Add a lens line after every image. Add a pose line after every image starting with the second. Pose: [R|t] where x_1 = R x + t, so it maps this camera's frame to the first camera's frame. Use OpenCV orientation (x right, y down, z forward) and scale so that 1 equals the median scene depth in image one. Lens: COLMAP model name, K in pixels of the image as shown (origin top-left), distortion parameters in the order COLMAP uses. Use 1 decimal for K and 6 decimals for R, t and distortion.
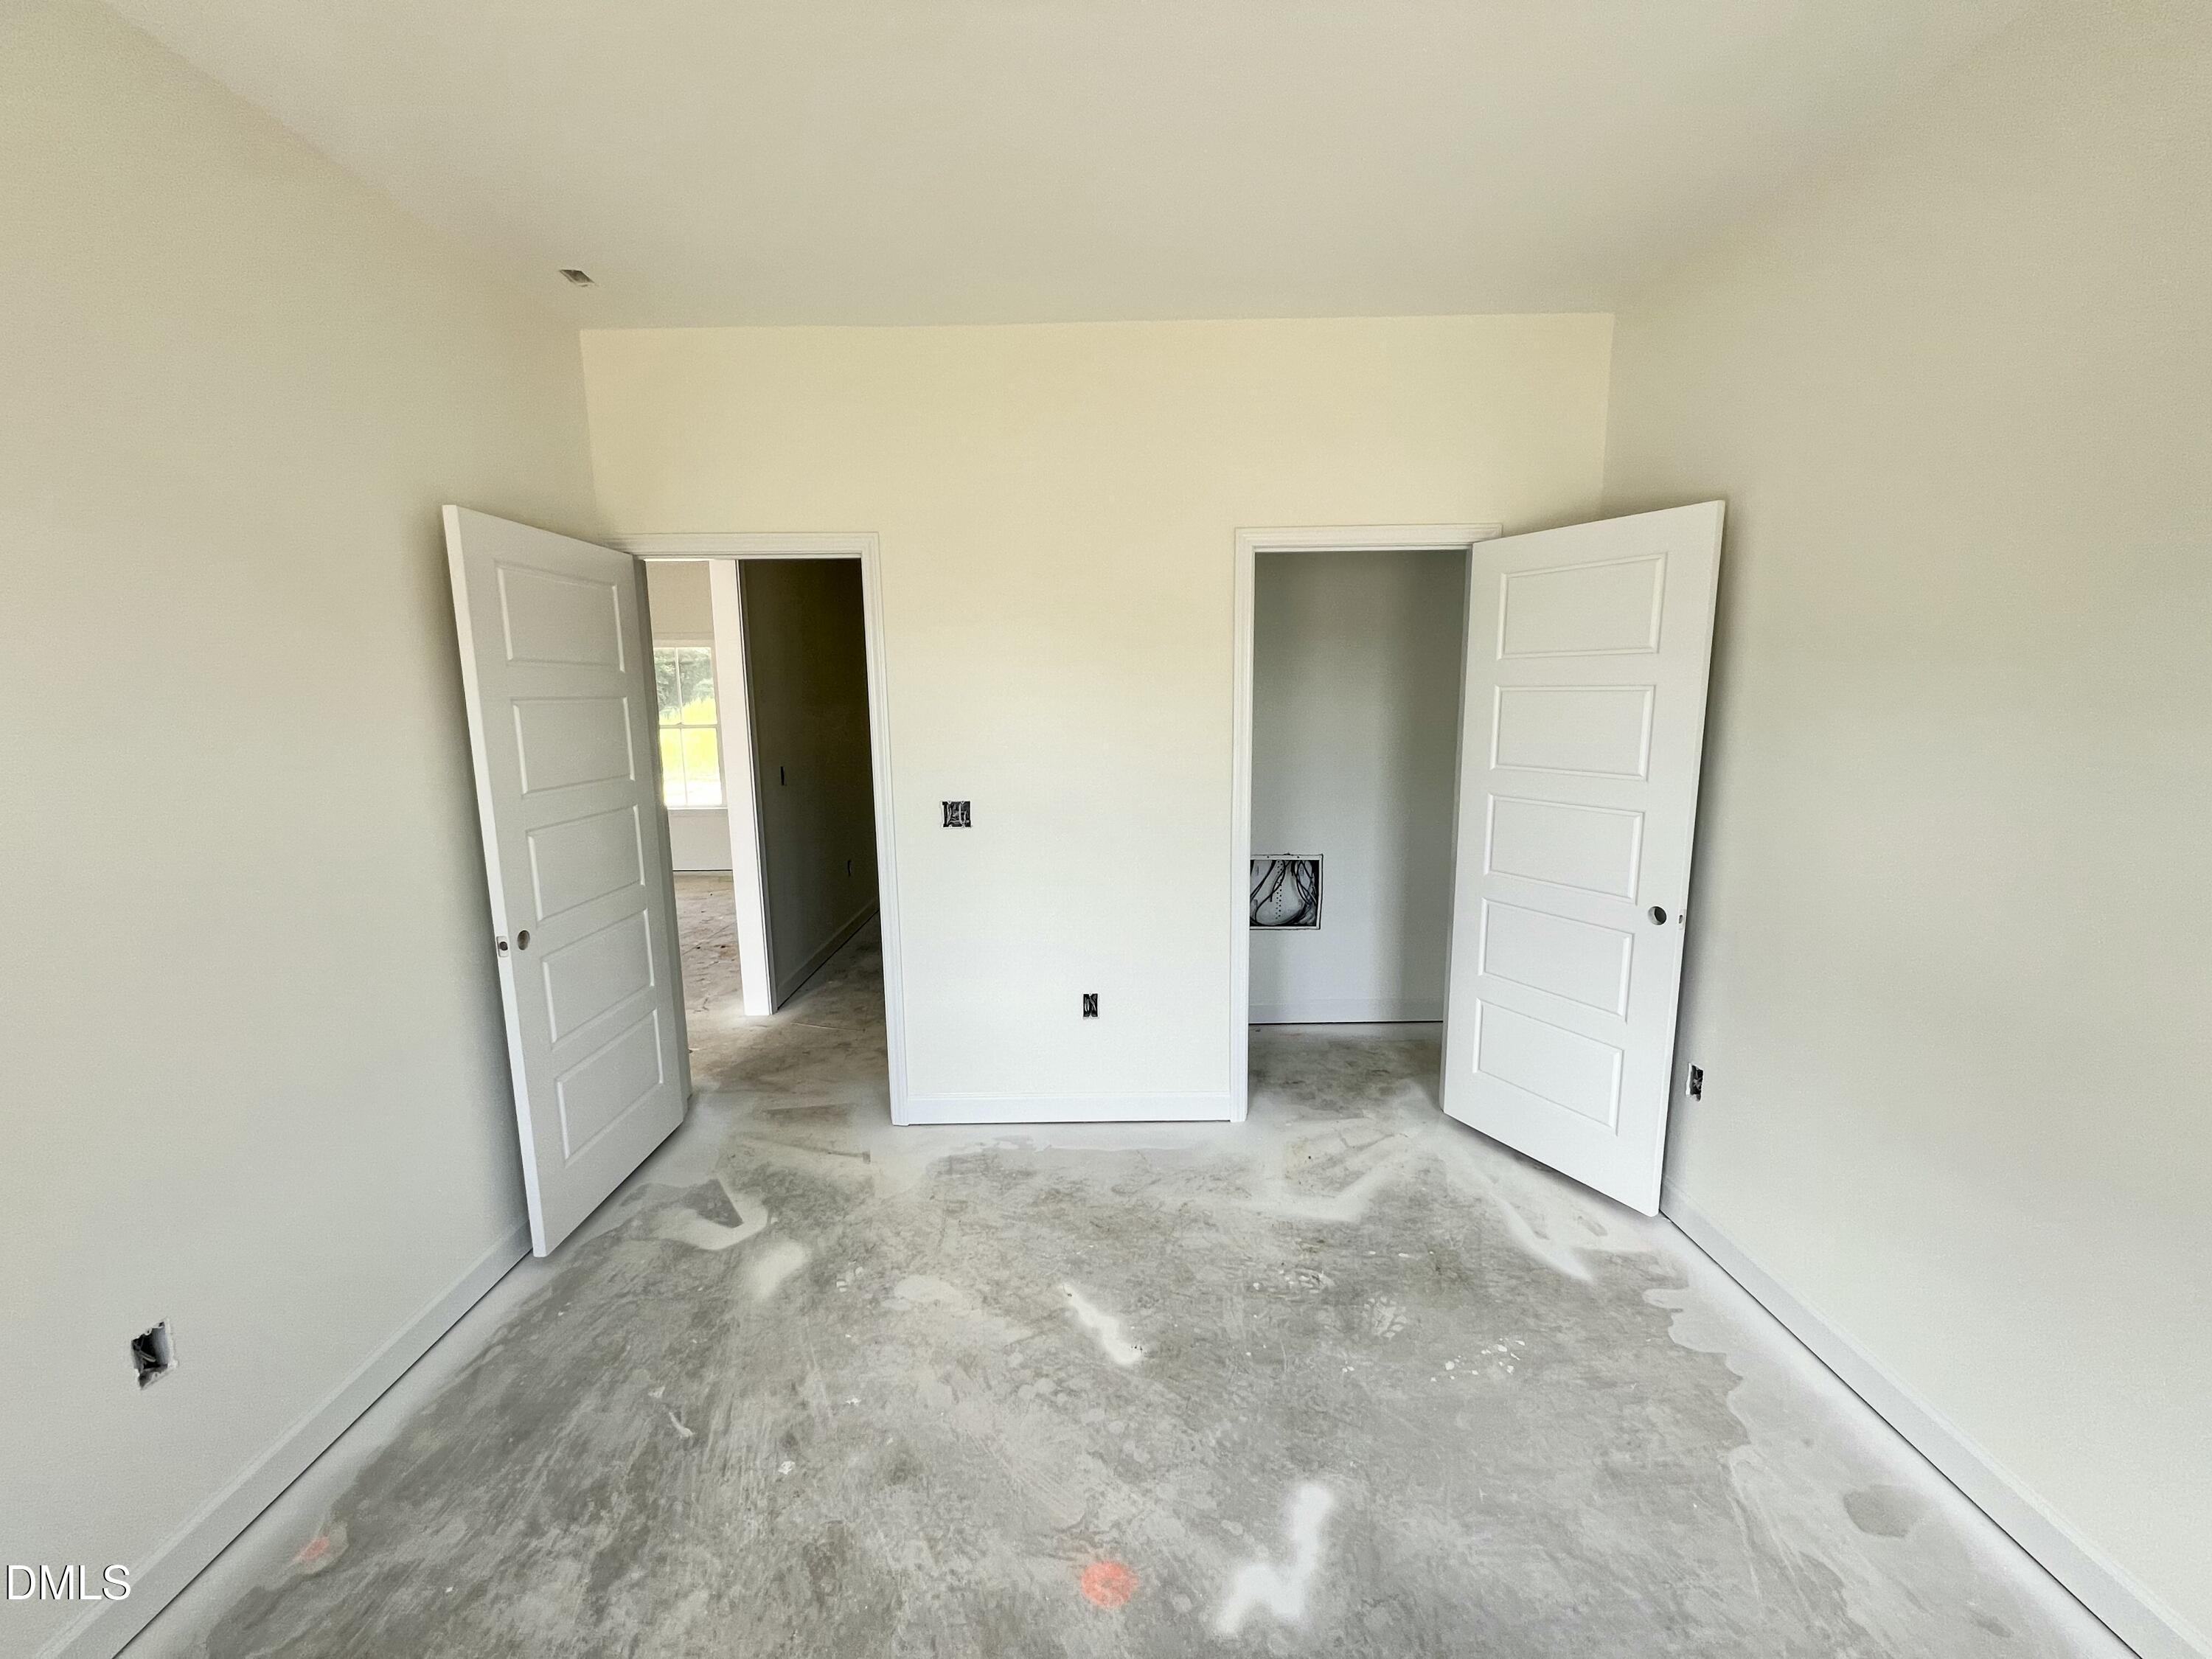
lens RADIAL K [[892.5, 0, 1109.5], [0, 892.5, 832.1], [0, 0, 1]] dist [-0.001013, -0.000036]
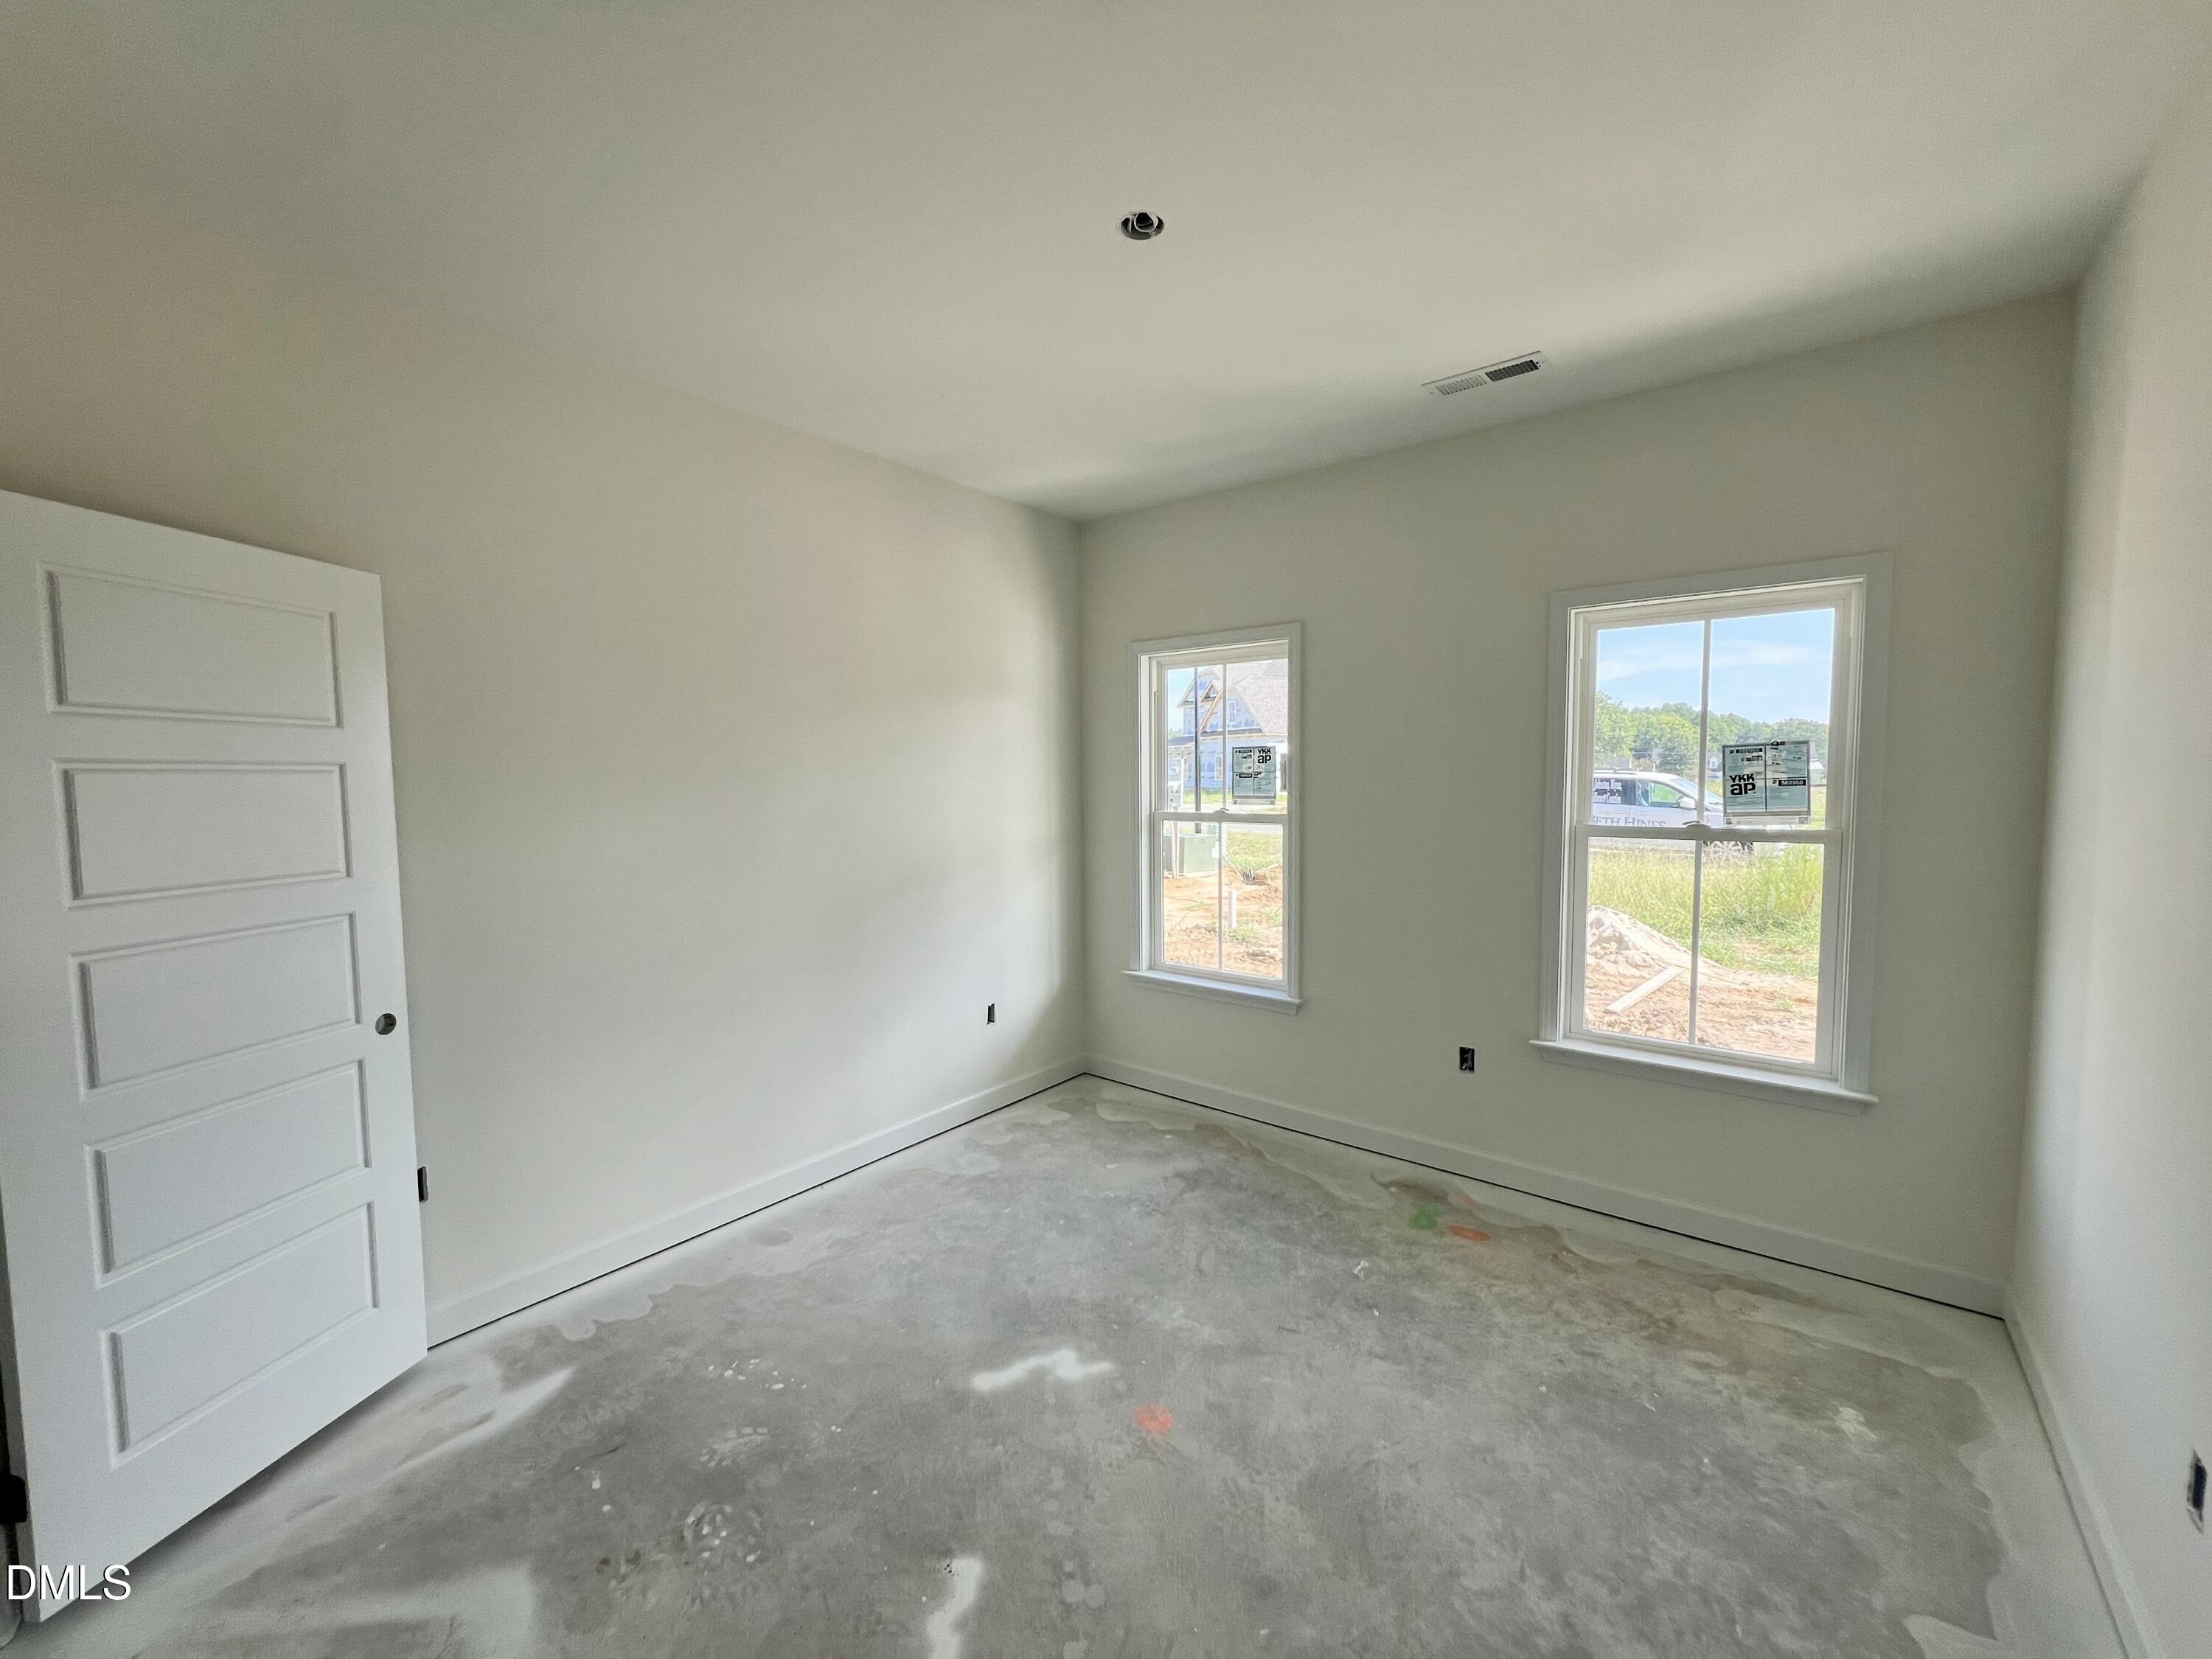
lens RADIAL K [[892.5, 0, 1109.5], [0, 892.5, 832.1], [0, 0, 1]] dist [-0.001013, -0.000036]
pose [[-0.781194, -0.022453, 0.623884, -0.591173], [0.117648, 0.976152, 0.182443, -0.202452], [-0.613103, 0.215923, -0.759923, 1.447246]]
